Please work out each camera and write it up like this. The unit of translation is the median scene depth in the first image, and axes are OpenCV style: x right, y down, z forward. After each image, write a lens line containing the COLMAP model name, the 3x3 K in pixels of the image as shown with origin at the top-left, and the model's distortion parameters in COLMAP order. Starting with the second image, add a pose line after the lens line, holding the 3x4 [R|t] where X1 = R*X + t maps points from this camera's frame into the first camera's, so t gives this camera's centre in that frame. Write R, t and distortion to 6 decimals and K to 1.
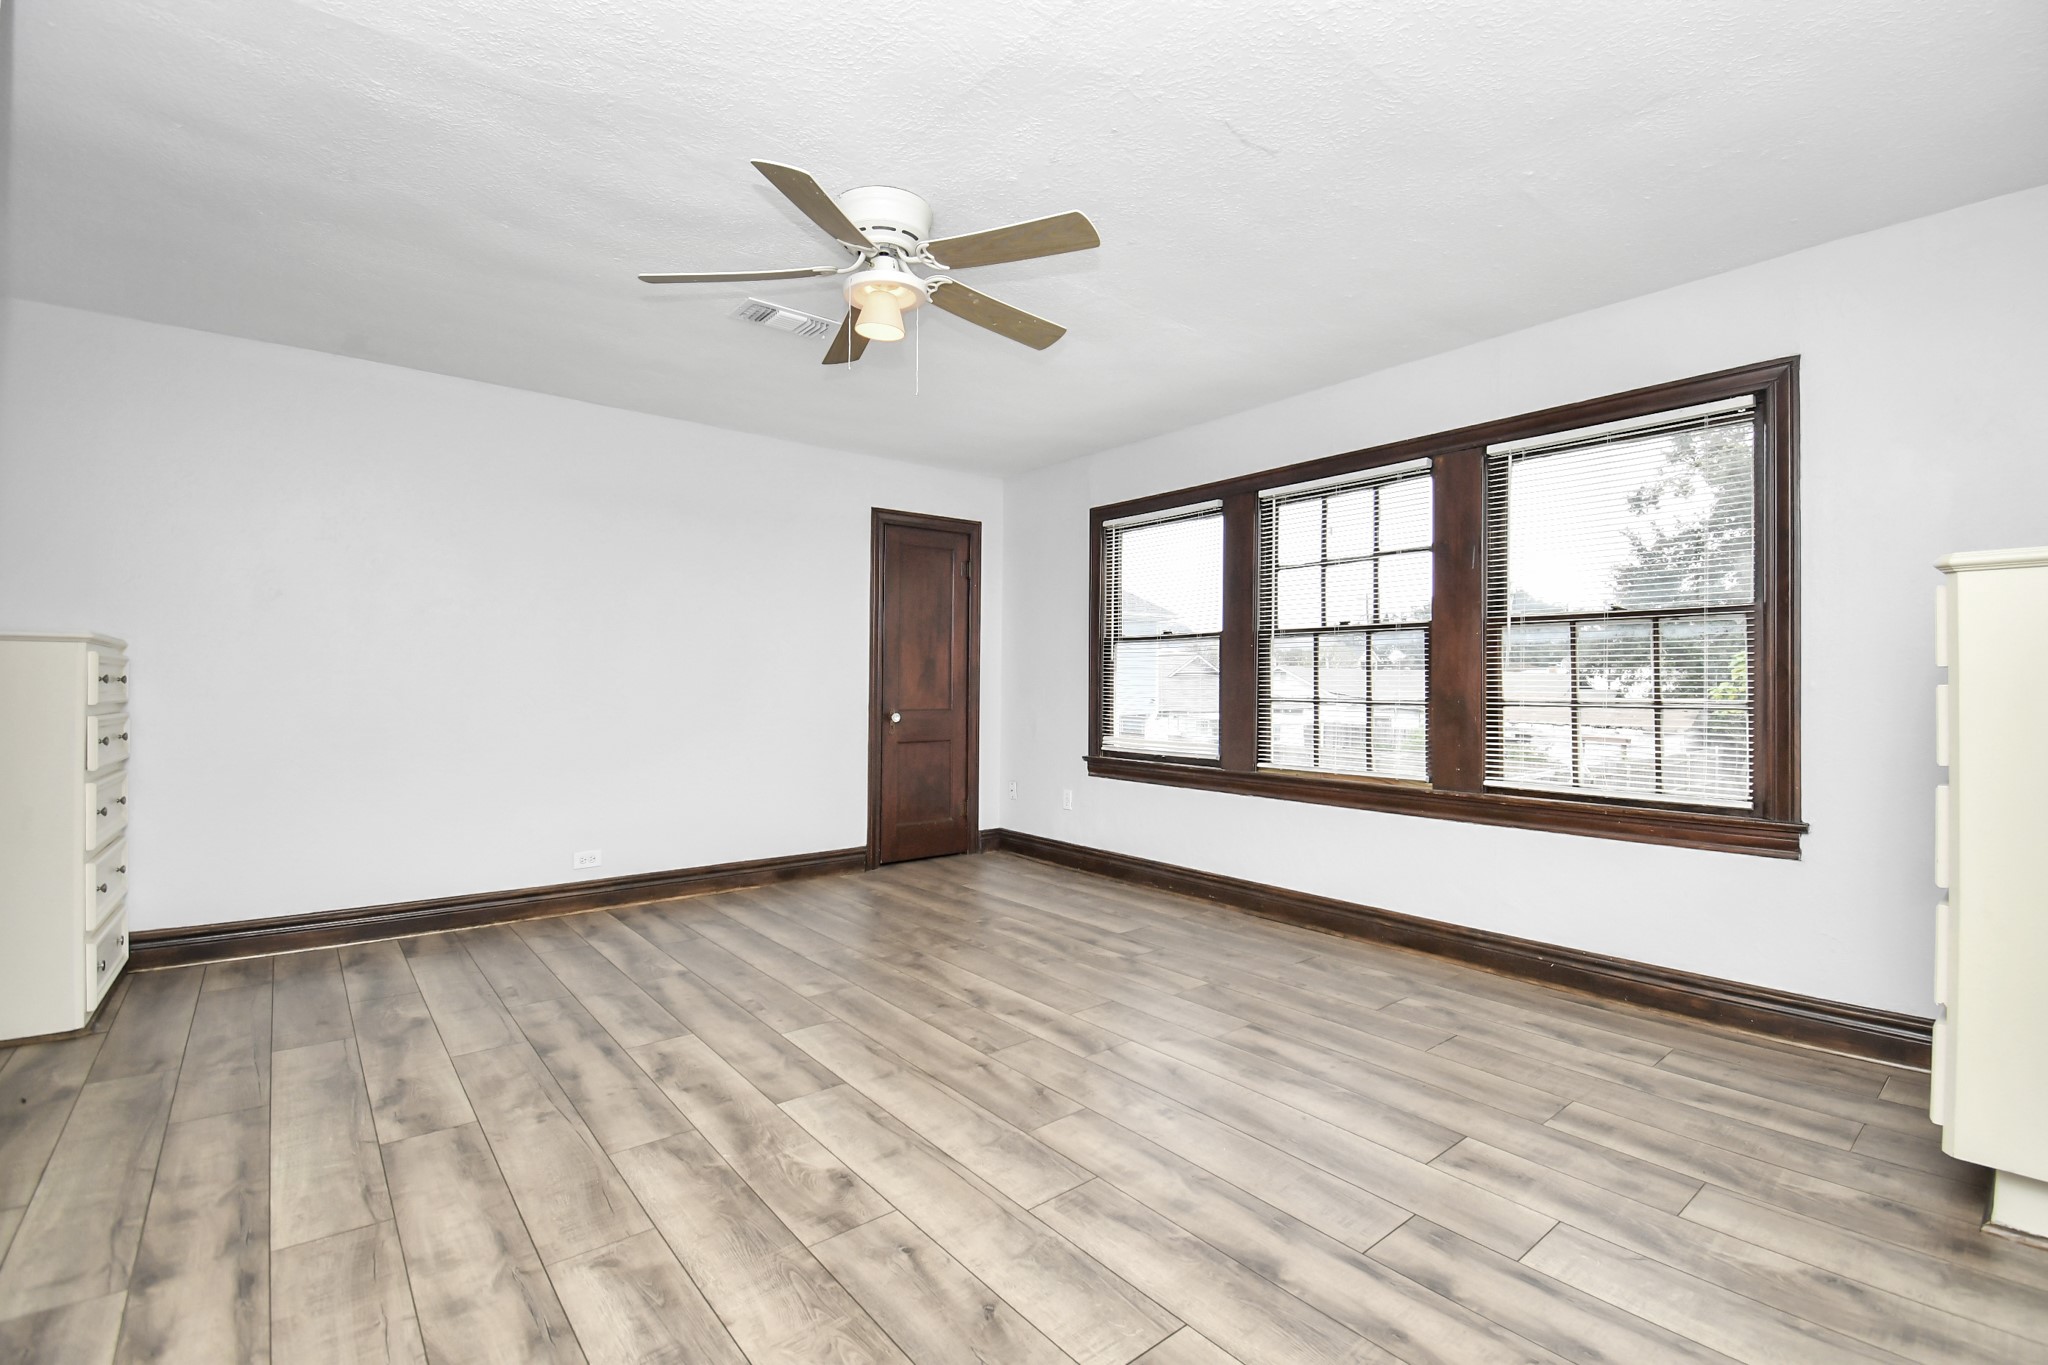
lens RADIAL K [[909.4, 0, 1035.0], [0, 909.4, 684.4], [0, 0, 1]] dist [0.018245, -0.023838]
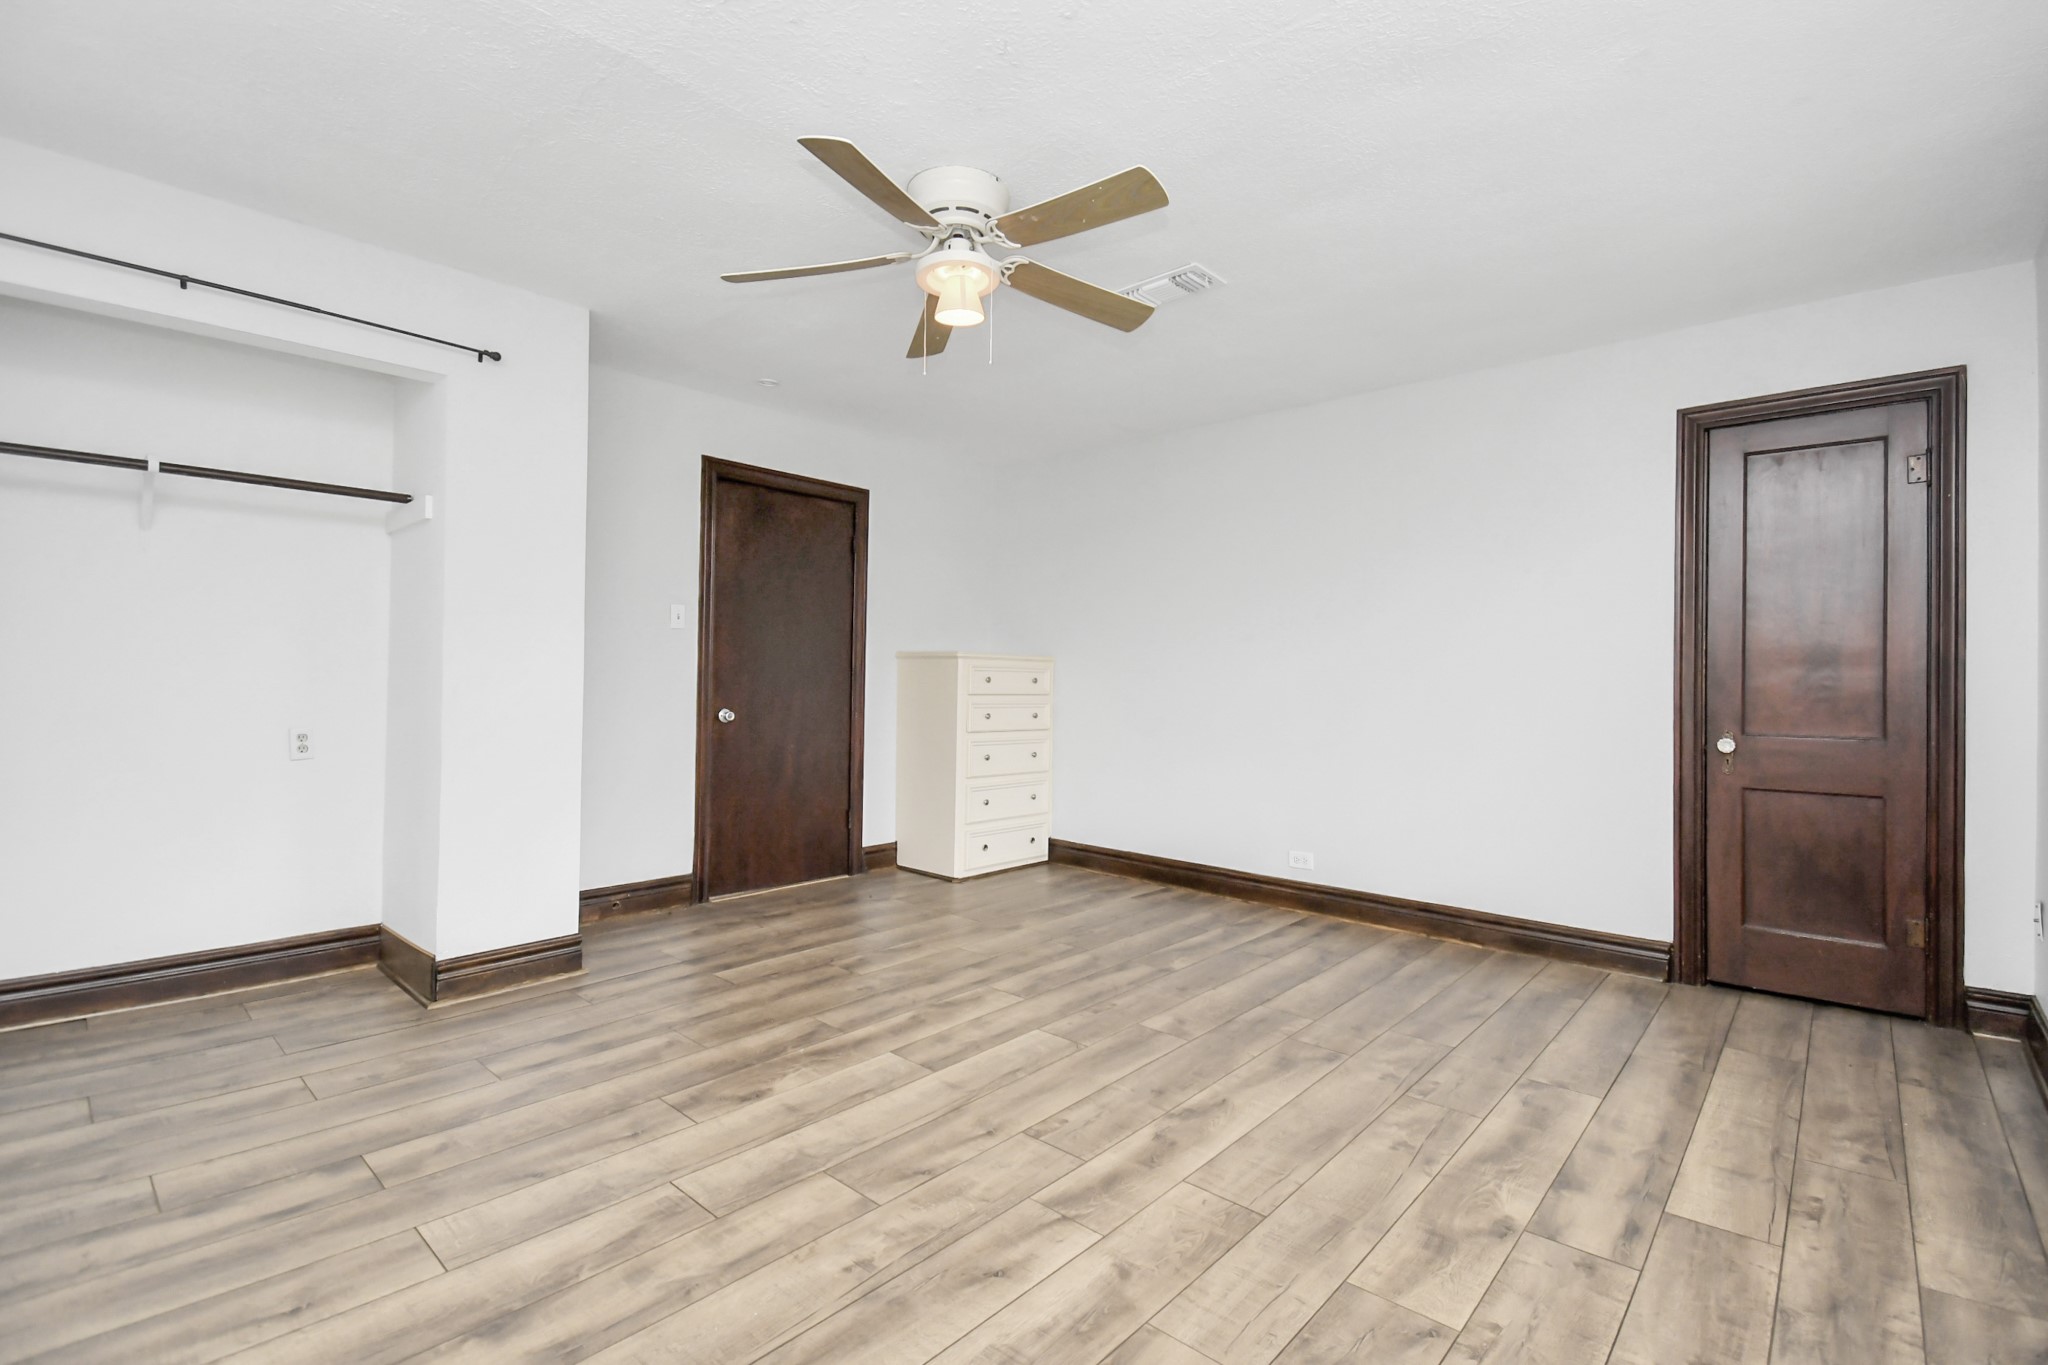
lens RADIAL K [[919.0, 0, 1023.4], [0, 919.0, 673.5], [0, 0, 1]] dist [0.018568, -0.025109]
pose [[0.133057, -0.012396, -0.991031, 0.779927], [-0.008943, 0.999866, -0.013707, 0.000782], [0.991068, 0.010687, 0.132928, 0.884613]]
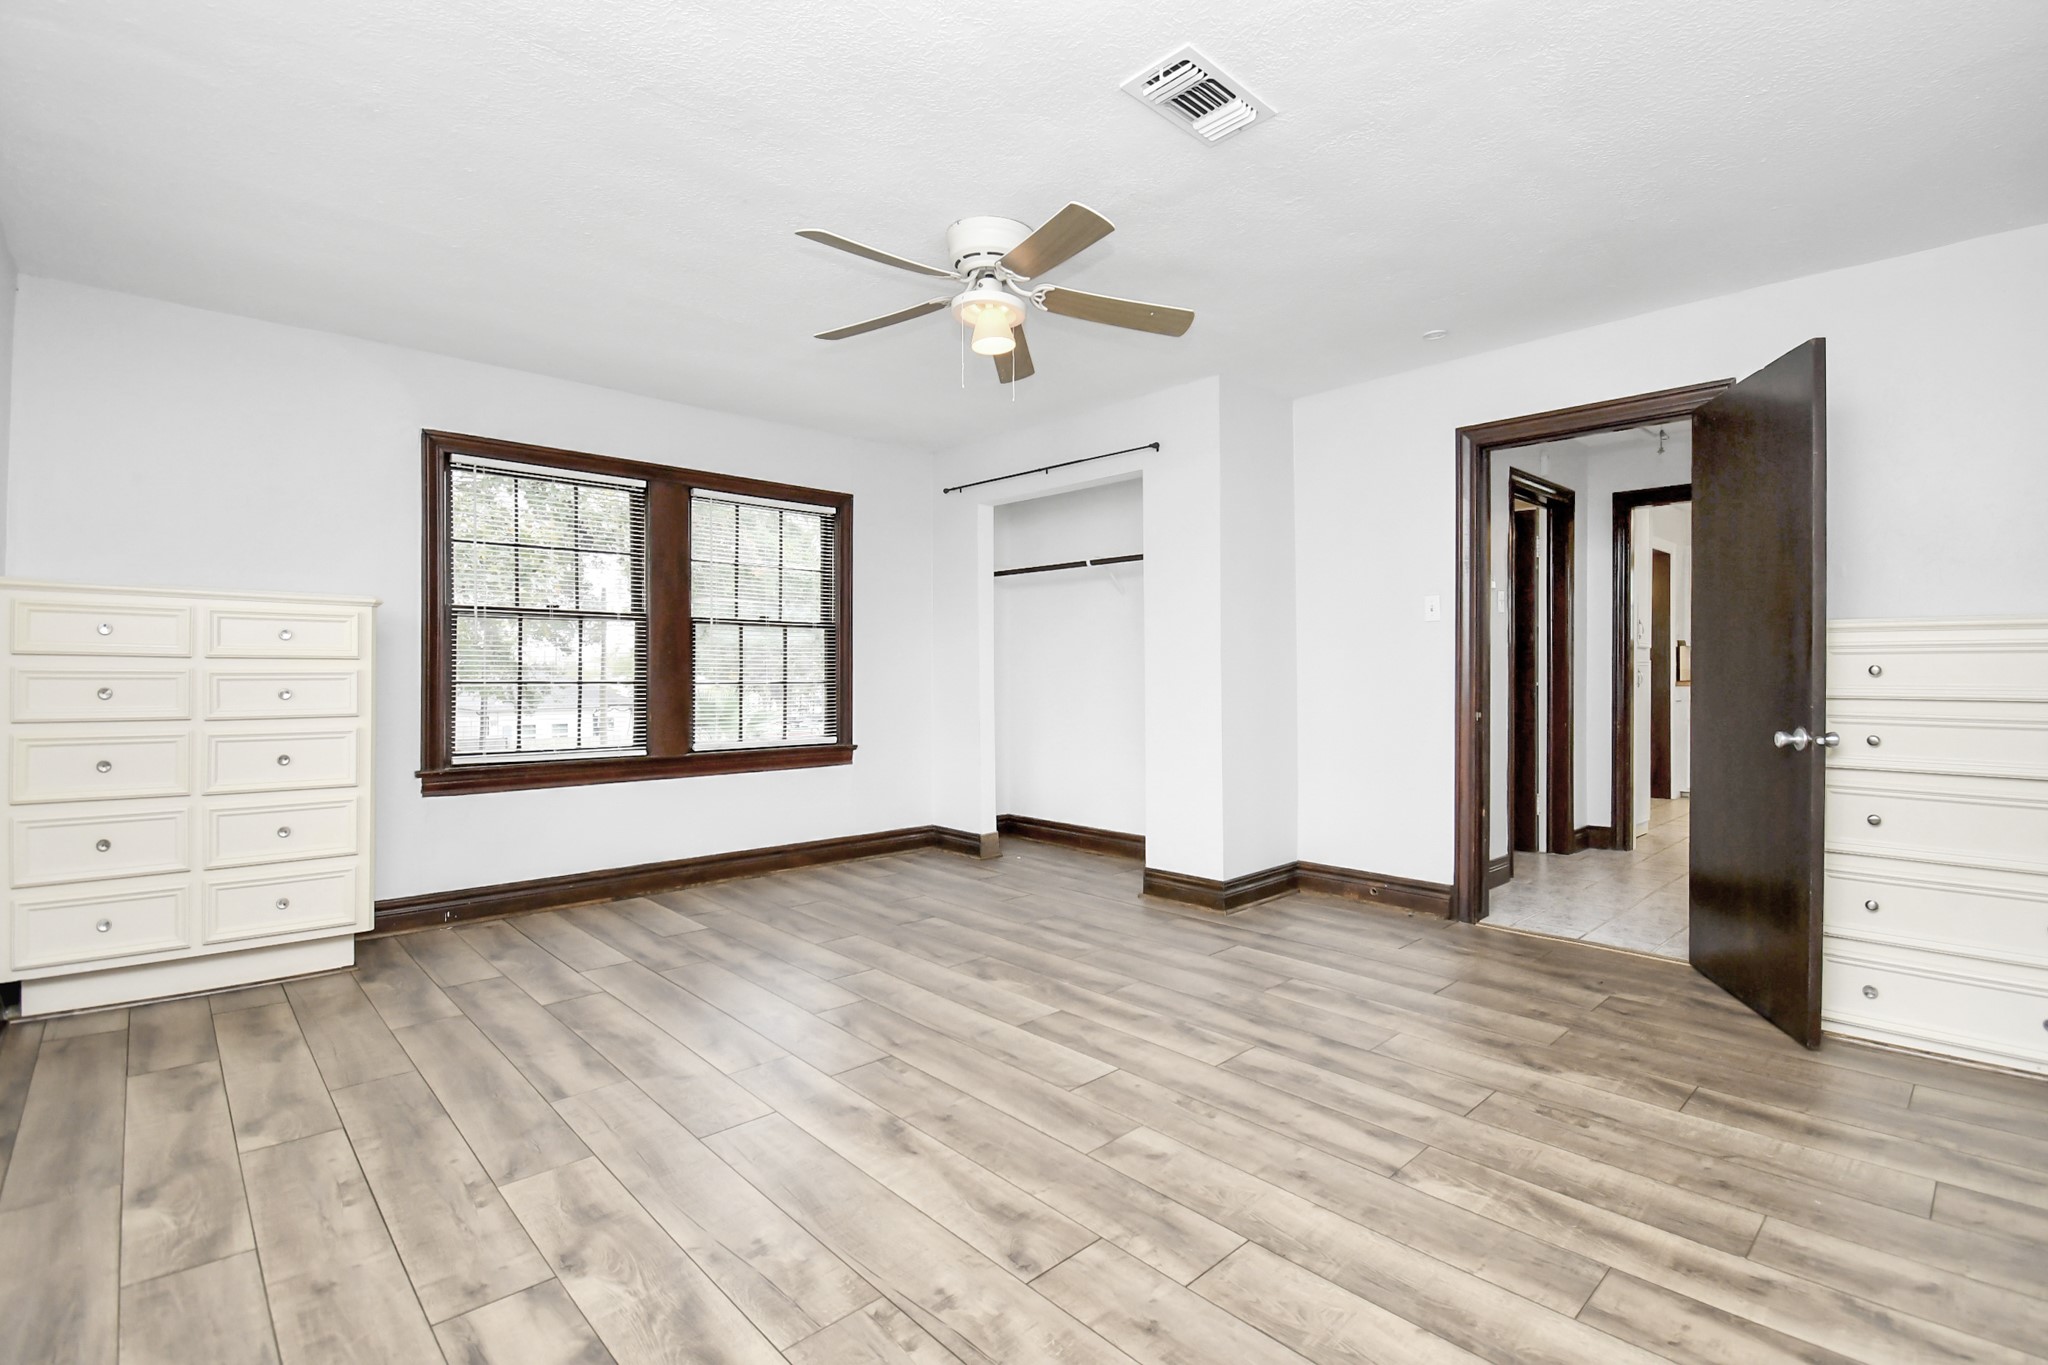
lens RADIAL K [[919.0, 0, 1023.4], [0, 919.0, 673.5], [0, 0, 1]] dist [0.018568, -0.025109]
pose [[-0.998438, -0.004868, -0.055659, -0.138587], [-0.004956, 0.999987, 0.001451, -0.006876], [0.055651, 0.001725, -0.998449, 1.993332]]
